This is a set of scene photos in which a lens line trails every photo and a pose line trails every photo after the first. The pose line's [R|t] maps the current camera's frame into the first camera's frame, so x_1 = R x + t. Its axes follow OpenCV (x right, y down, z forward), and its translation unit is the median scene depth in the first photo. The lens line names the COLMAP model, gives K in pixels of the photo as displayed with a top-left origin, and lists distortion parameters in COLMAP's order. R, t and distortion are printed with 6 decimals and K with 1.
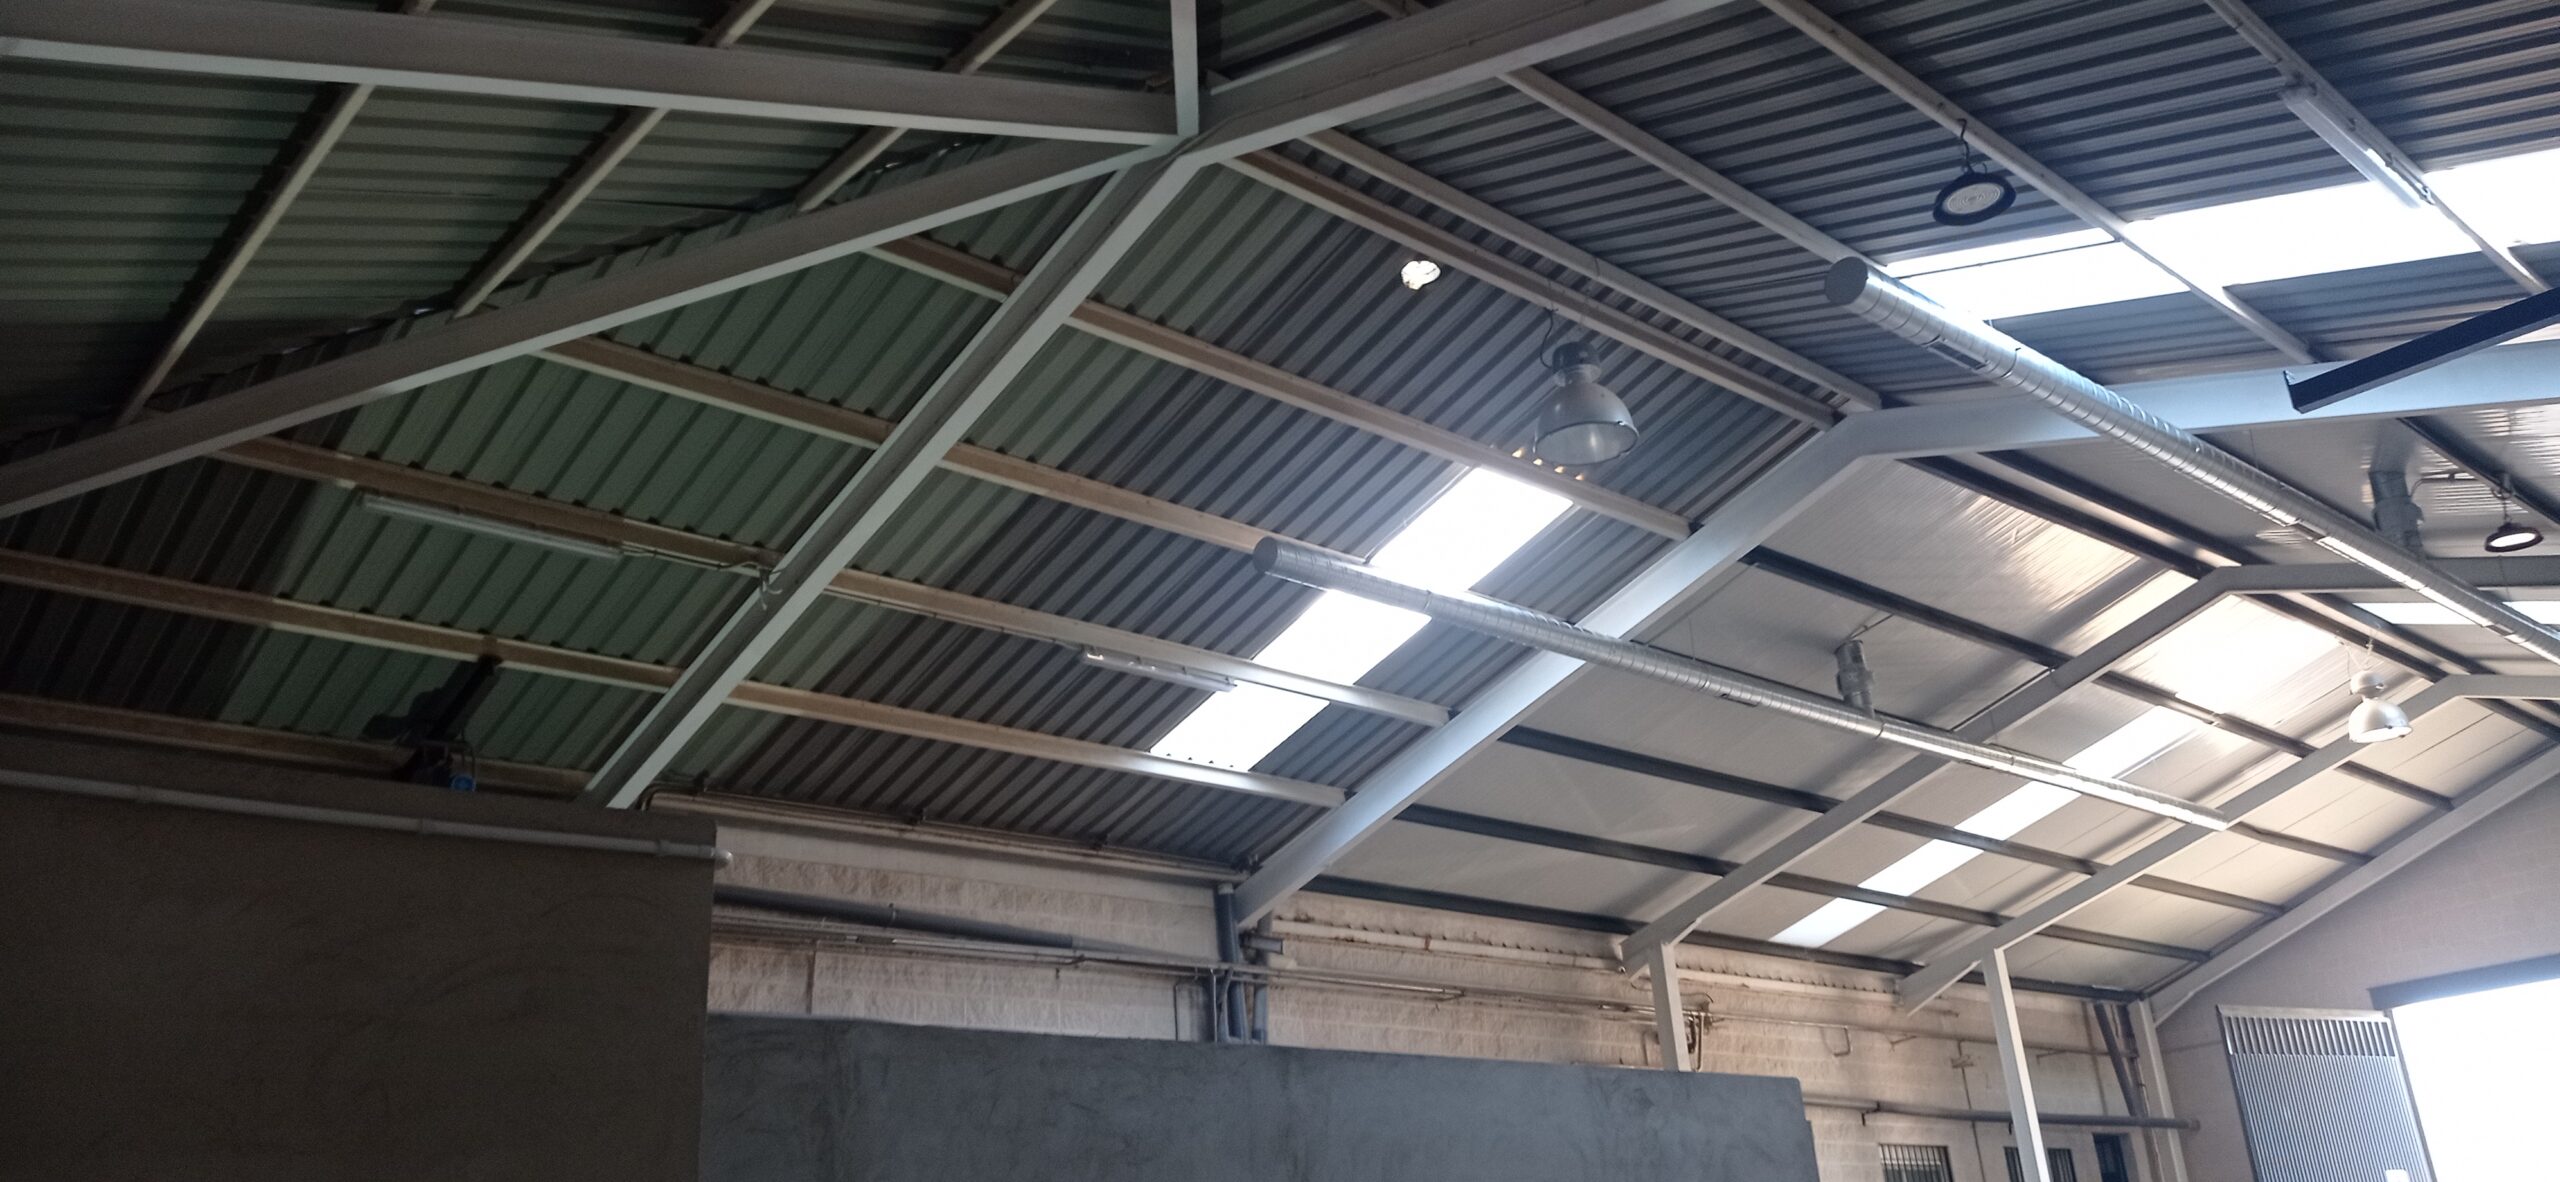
lens RADIAL K [[1912.5, 0, 1278.9], [0, 1912.5, 599.6], [0, 0, 1]] dist [0.128522, -0.208266]
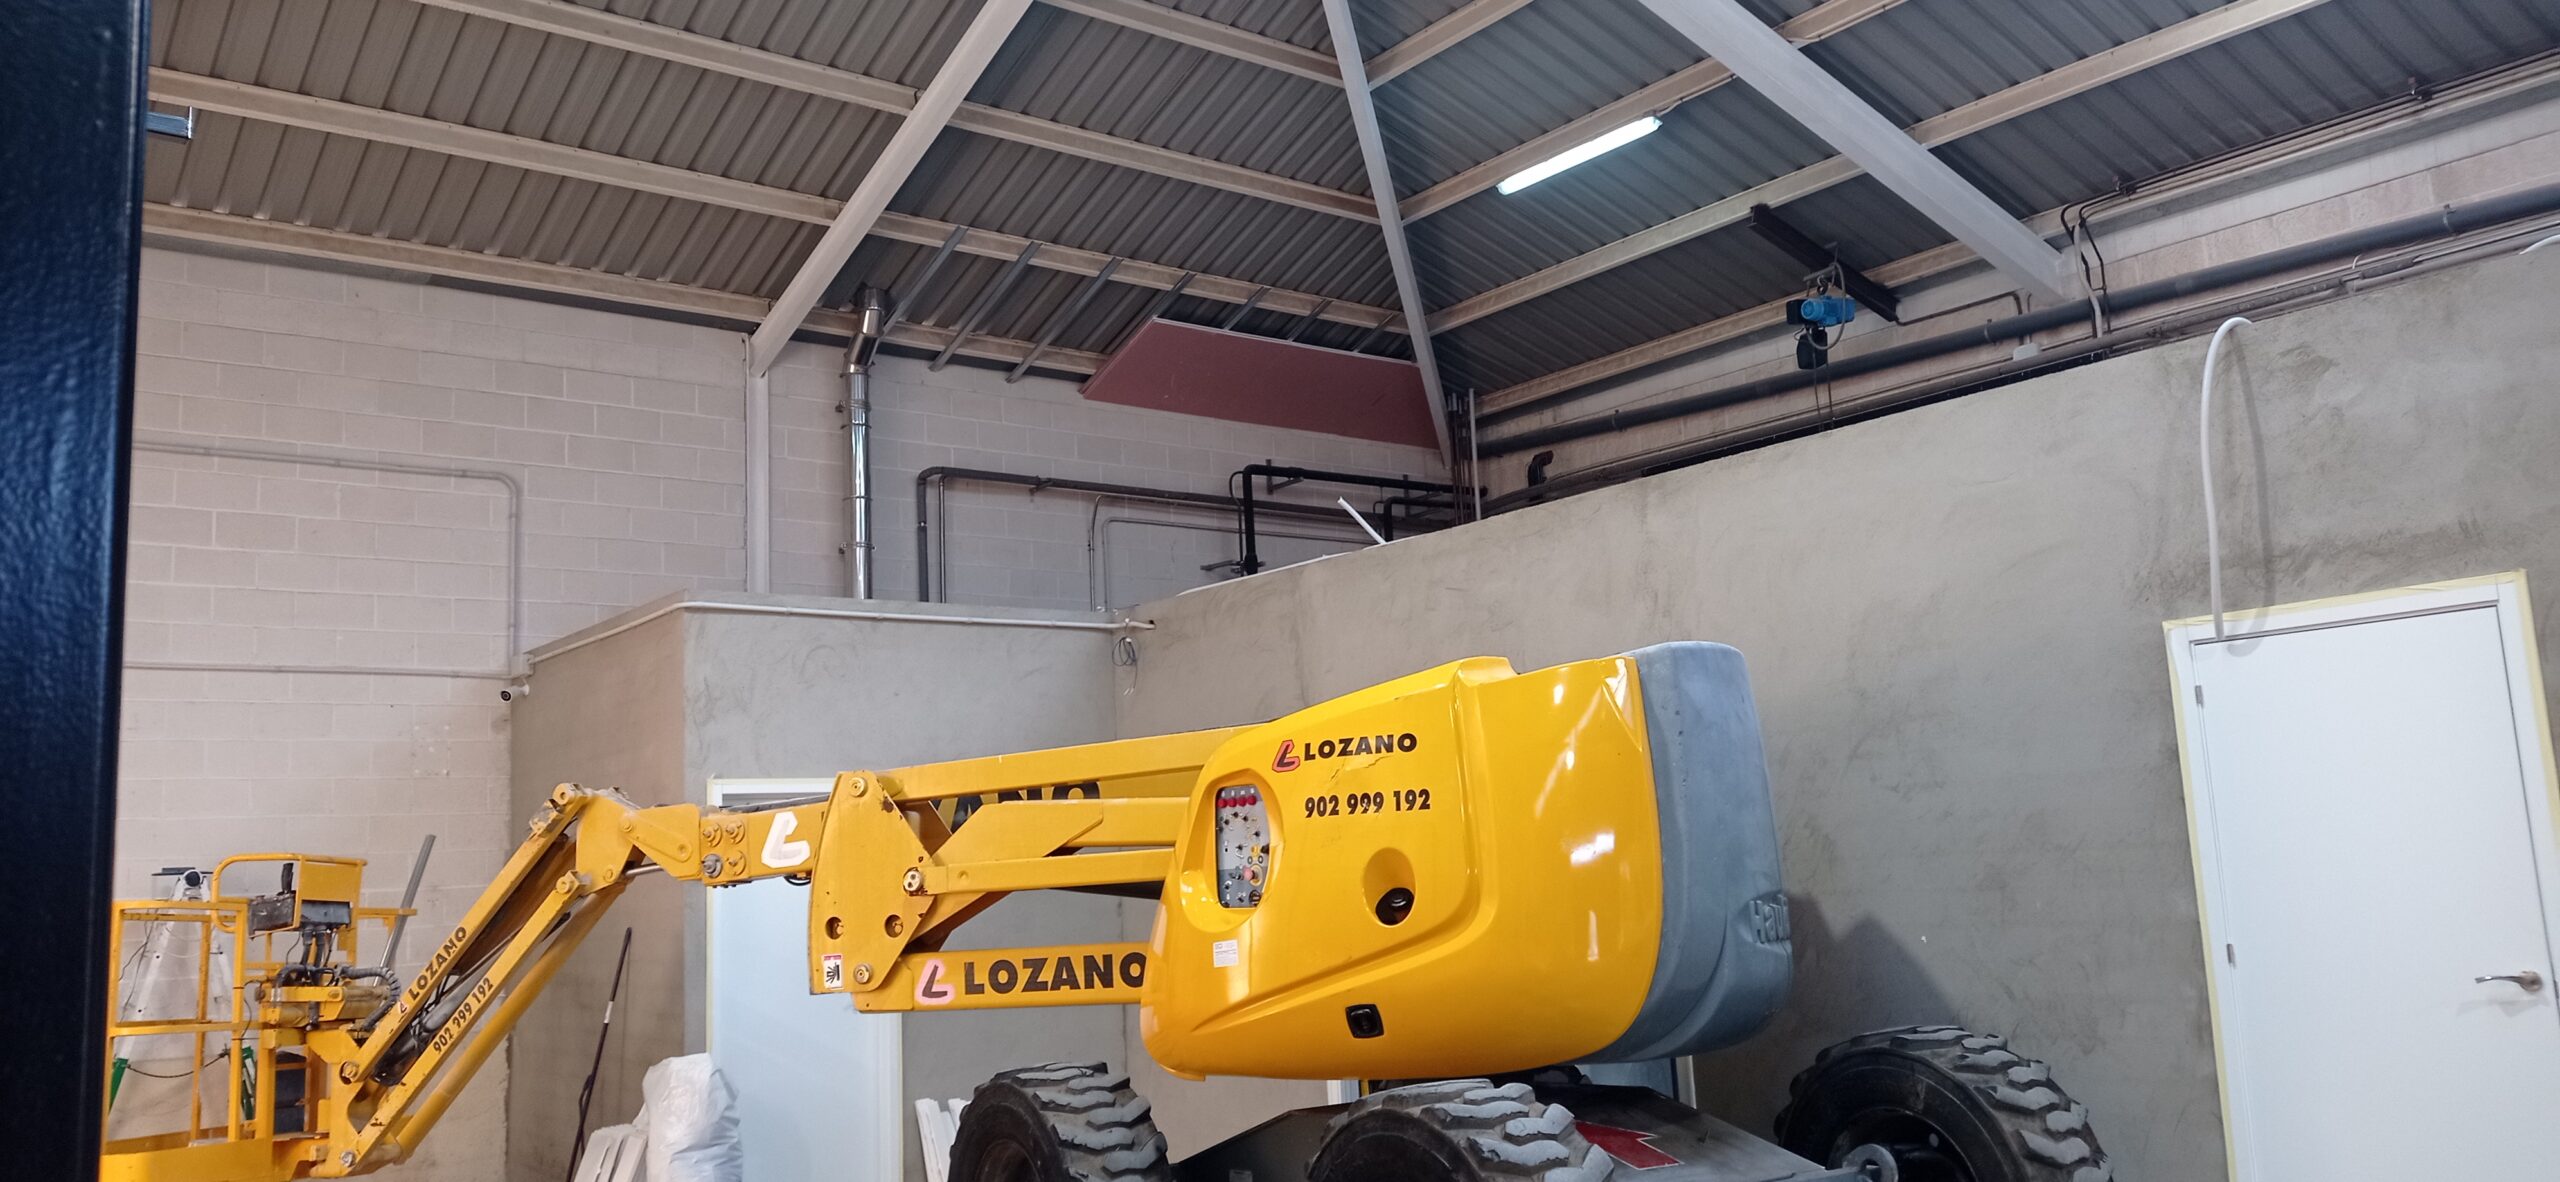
lens RADIAL K [[1912.5, 0, 1278.9], [0, 1912.5, 599.6], [0, 0, 1]] dist [0.128522, -0.208266]
pose [[-0.071066, -0.085191, -0.993827, 0.503678], [0.394369, 0.912767, -0.106443, 0.173371], [0.916200, -0.399499, -0.031270, 0.470070]]
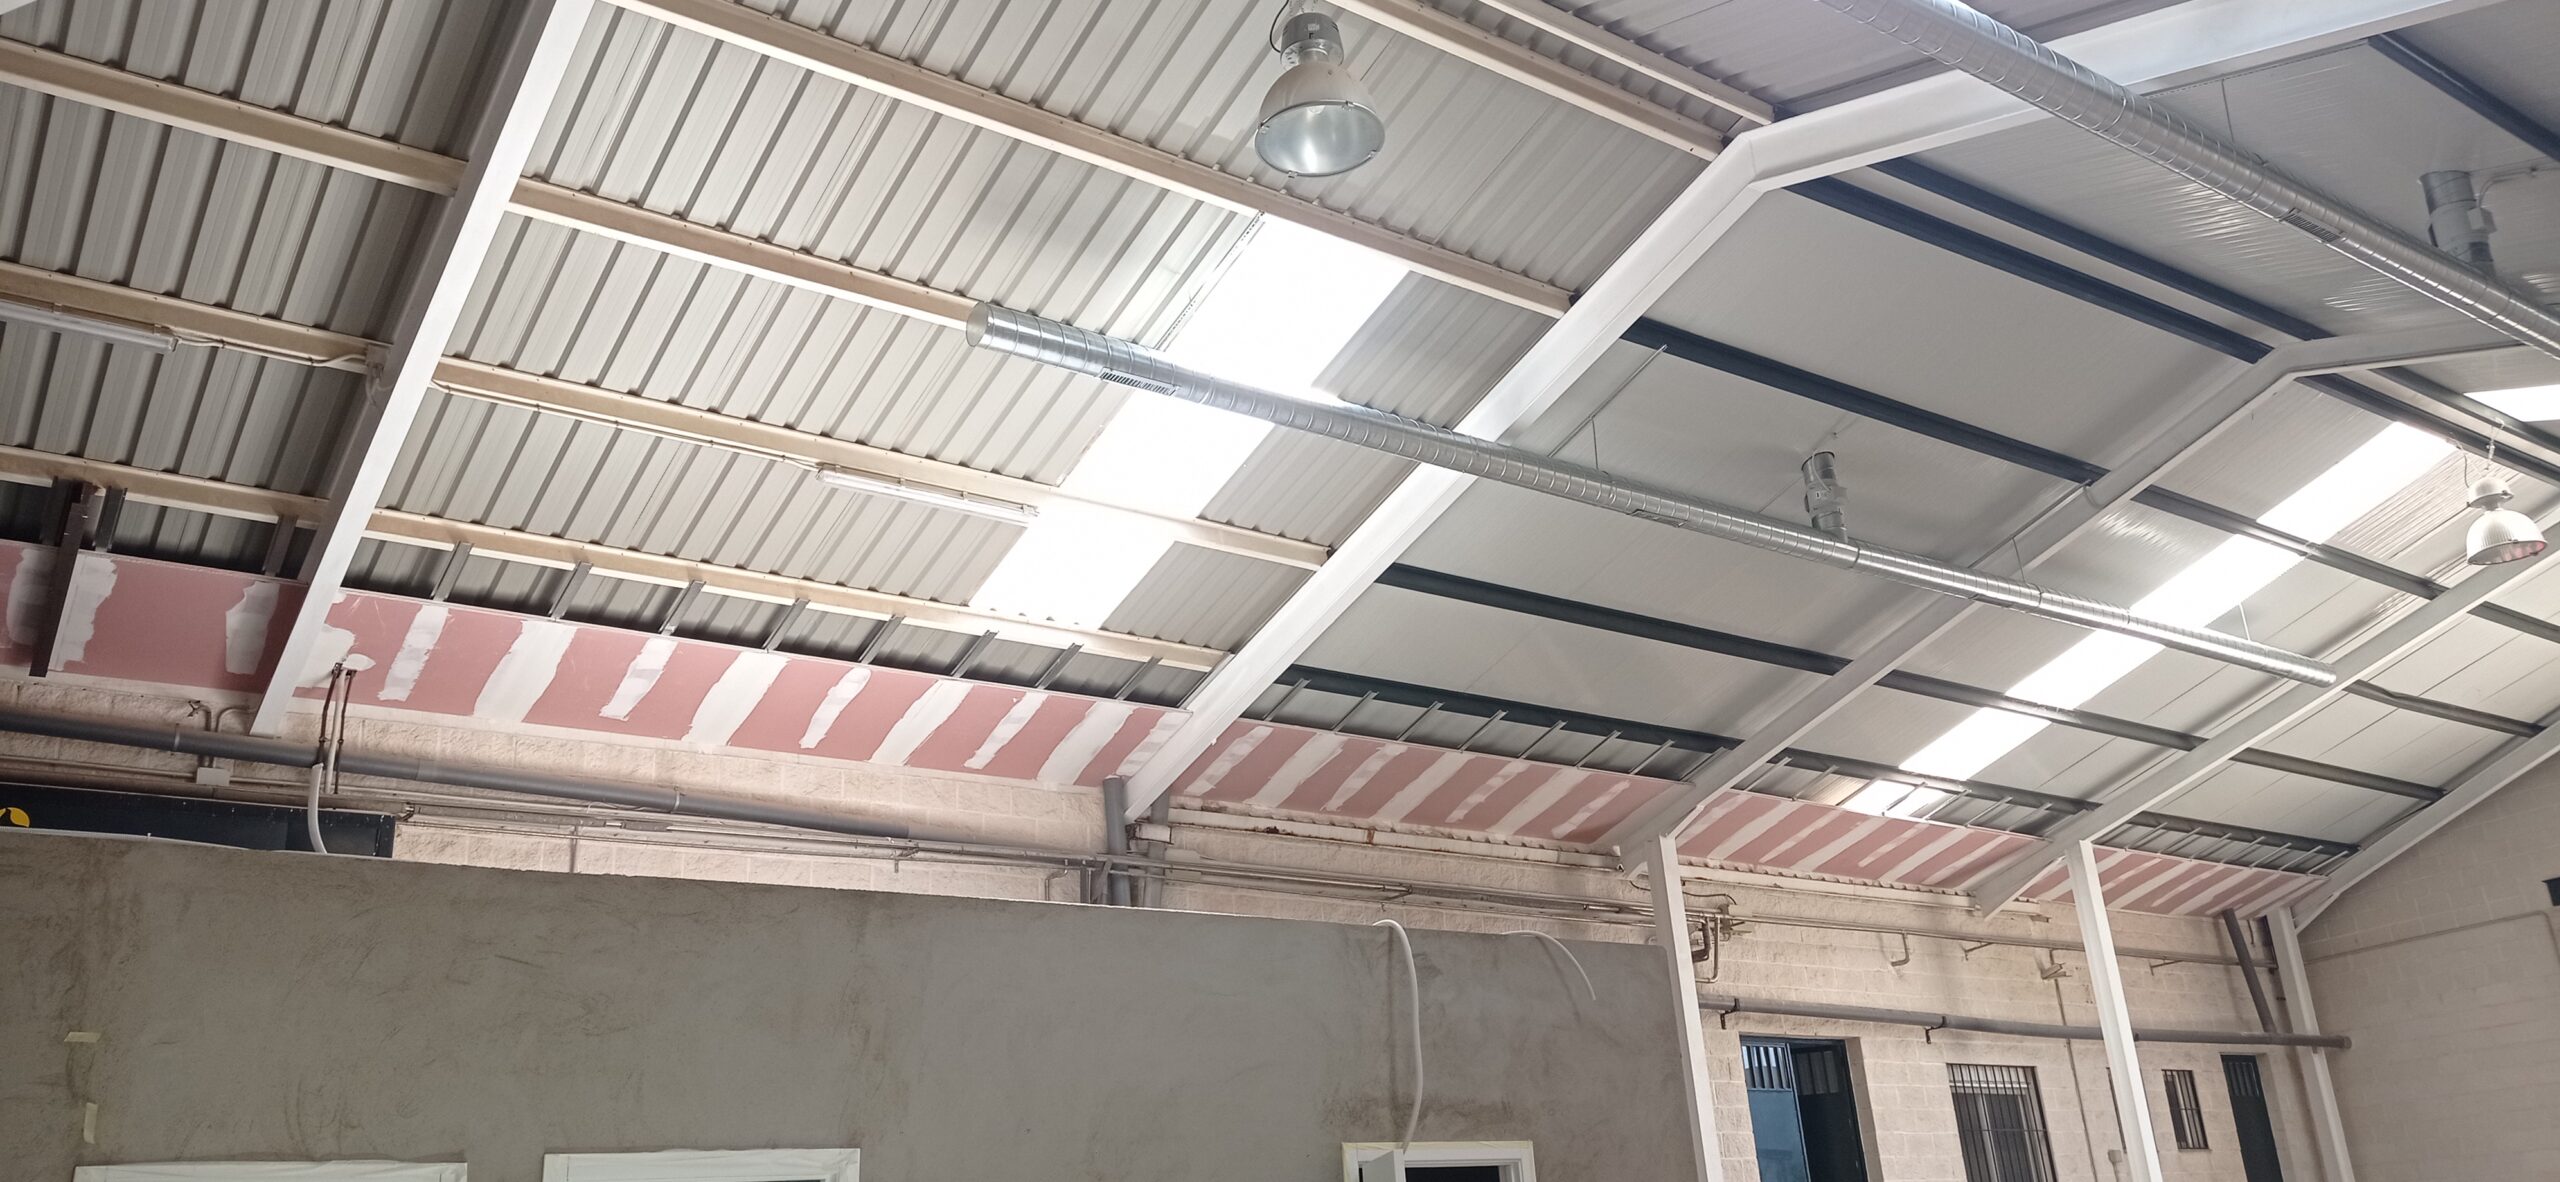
lens RADIAL K [[1912.5, 0, 1278.9], [0, 1912.5, 599.6], [0, 0, 1]] dist [0.128522, -0.208266]
pose [[0.994515, -0.037186, -0.097760, 0.138705], [0.038960, 0.999108, 0.016295, 0.060316], [0.097067, -0.020014, 0.995077, 0.135598]]
